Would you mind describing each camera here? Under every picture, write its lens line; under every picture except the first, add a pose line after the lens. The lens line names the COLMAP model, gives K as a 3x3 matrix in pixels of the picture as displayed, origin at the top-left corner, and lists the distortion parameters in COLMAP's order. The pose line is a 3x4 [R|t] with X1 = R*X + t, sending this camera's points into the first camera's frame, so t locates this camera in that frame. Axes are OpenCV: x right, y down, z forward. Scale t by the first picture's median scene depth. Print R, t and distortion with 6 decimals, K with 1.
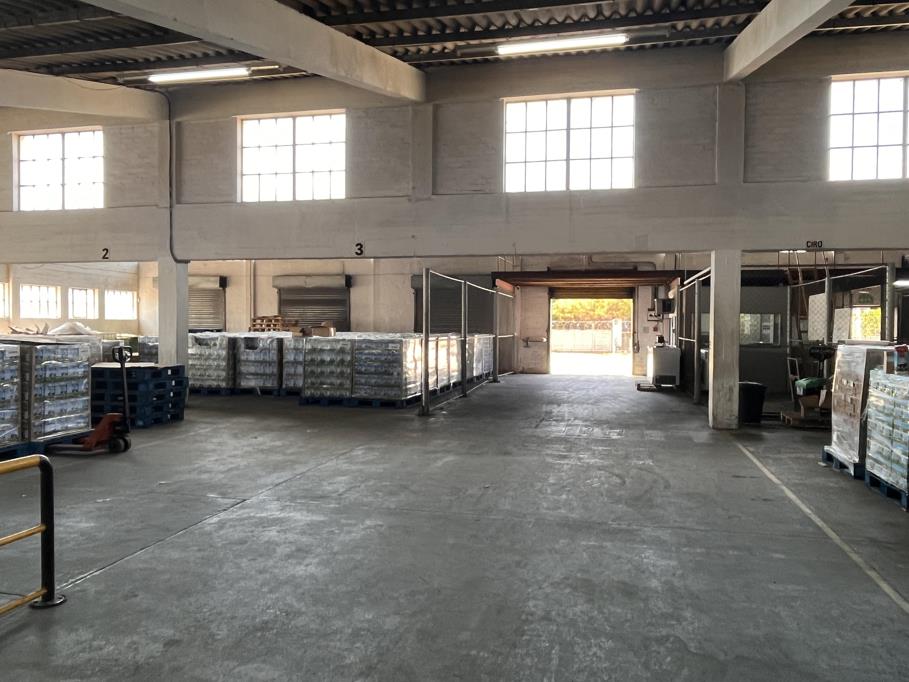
lens RADIAL K [[710.2, 0, 454.5], [0, 710.2, 341.0], [0, 0, 1]] dist [-0.002061, 0.002784]
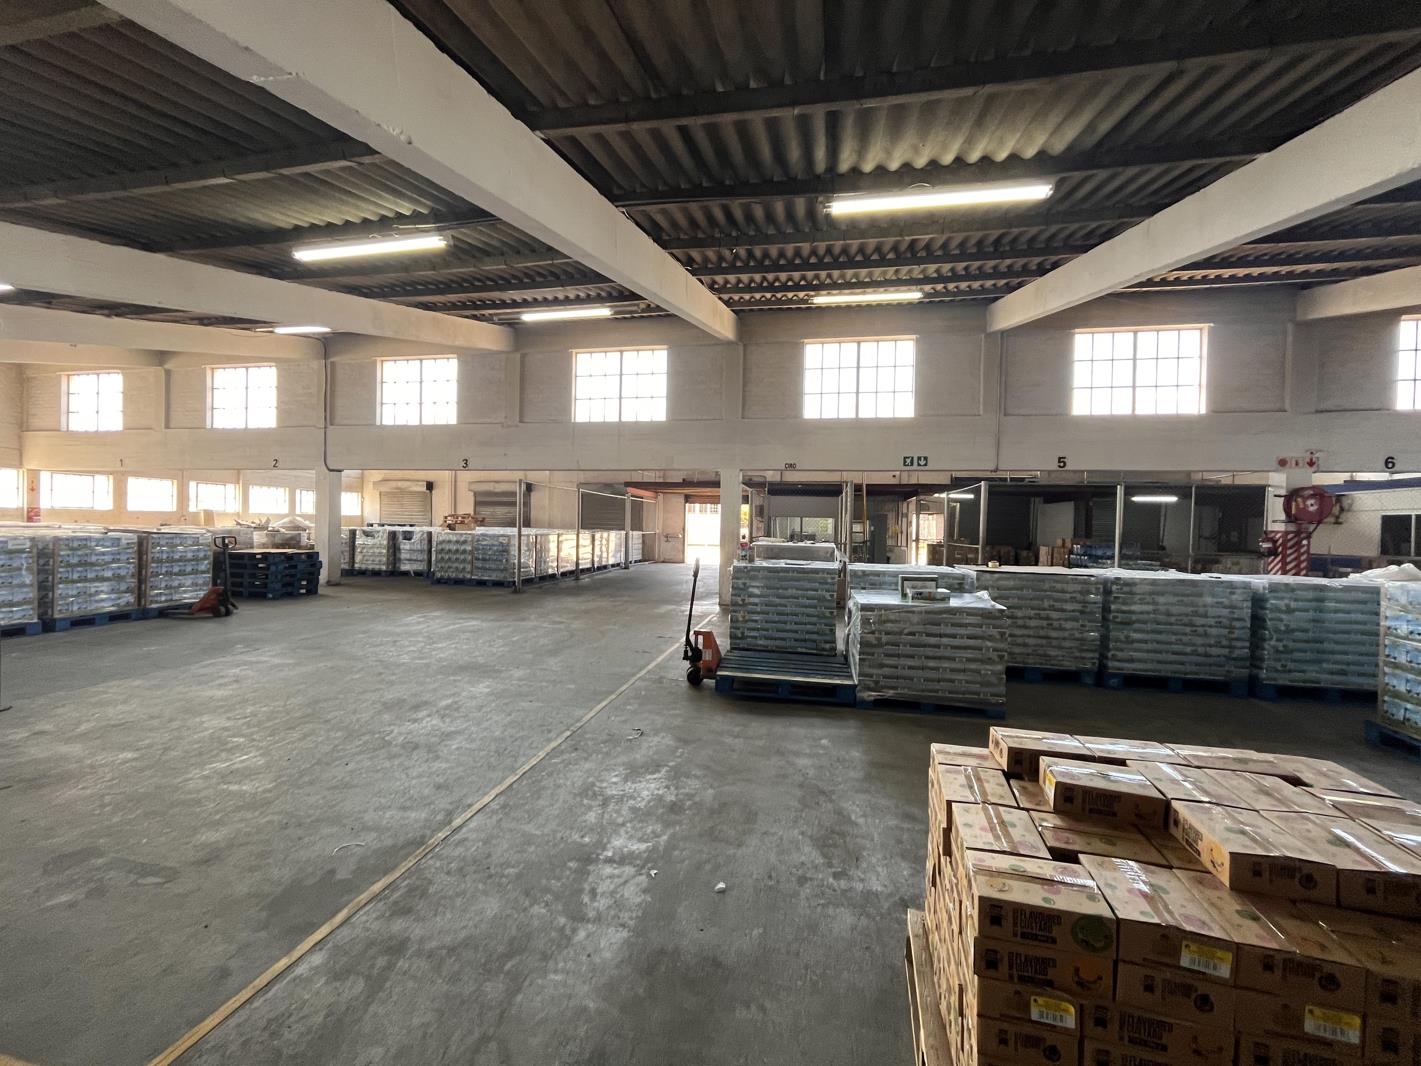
lens RADIAL K [[587.0, 0, 710.5], [0, 587.0, 533.0], [0, 0, 1]] dist [-0.000481, -0.000228]
pose [[0.999459, 0.012784, 0.030297, 0.257255], [-0.012586, 0.999898, -0.006694, -0.001171], [-0.030380, 0.006309, 0.999519, -0.073005]]
